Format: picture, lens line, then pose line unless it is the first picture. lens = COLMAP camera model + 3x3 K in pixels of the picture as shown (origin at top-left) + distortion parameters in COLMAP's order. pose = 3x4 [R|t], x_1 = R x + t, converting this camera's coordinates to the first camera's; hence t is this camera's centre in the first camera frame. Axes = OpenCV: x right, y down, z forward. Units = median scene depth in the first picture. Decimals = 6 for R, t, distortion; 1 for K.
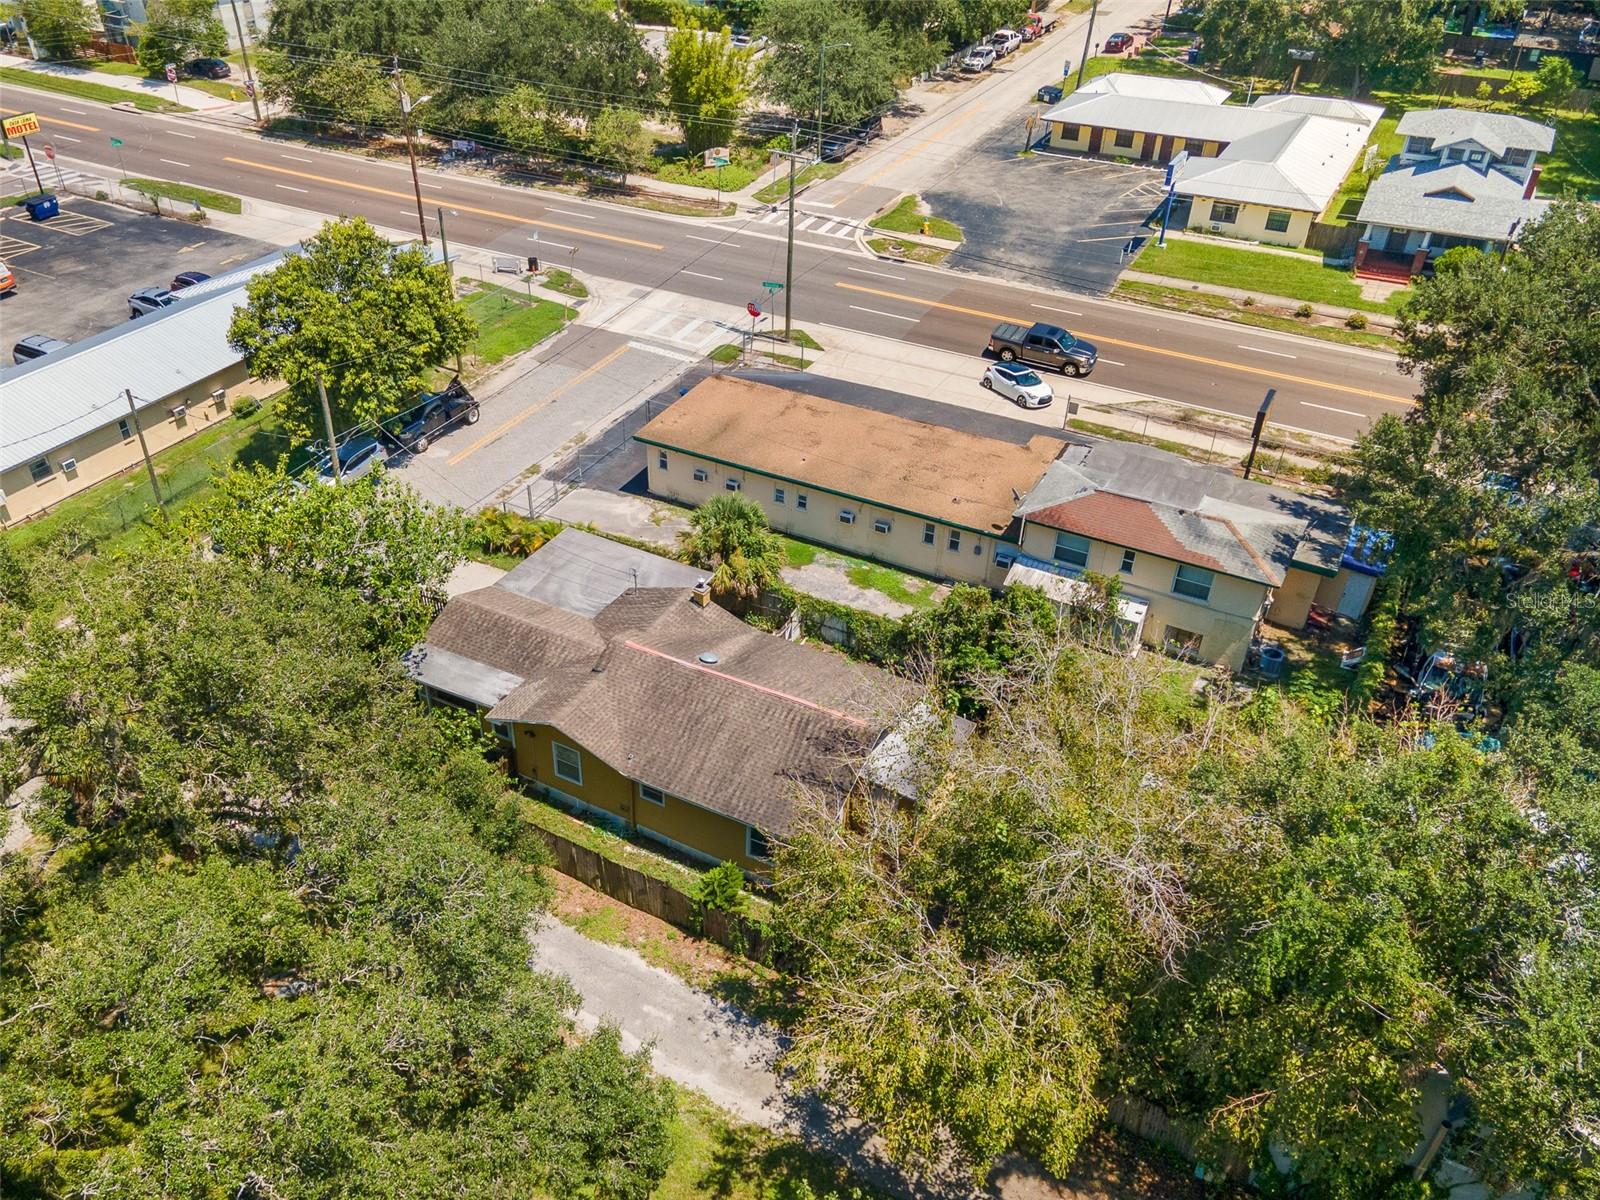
lens RADIAL K [[1265.8, 0, 718.3], [0, 1265.8, 629.5], [0, 0, 1]] dist [0.043109, 0.004486]
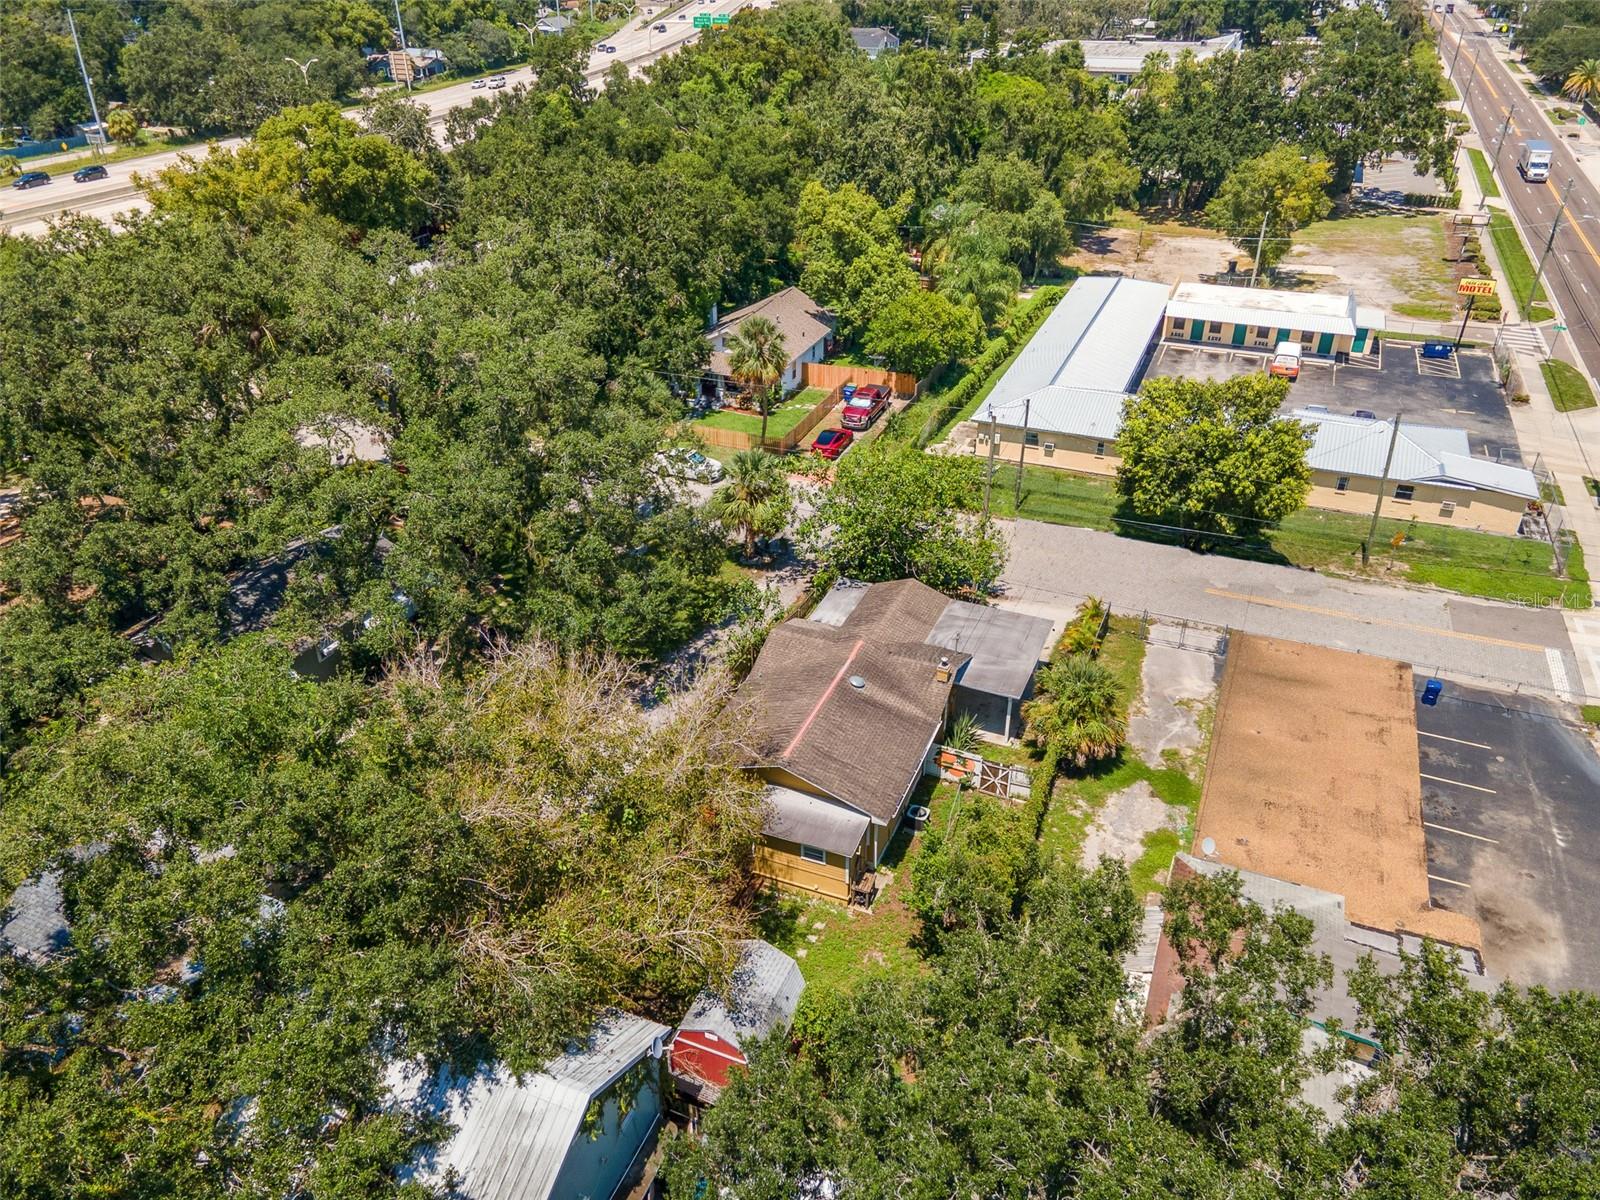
lens RADIAL K [[1163.8, 0, 790.3], [0, 1163.8, 602.4], [0, 0, 1]] dist [0.032361, 0.006021]
pose [[0.125220, 0.501762, -0.855894, 0.554425], [-0.585331, 0.733913, 0.344616, -0.233026], [0.801067, 0.457828, 0.385597, 0.279204]]
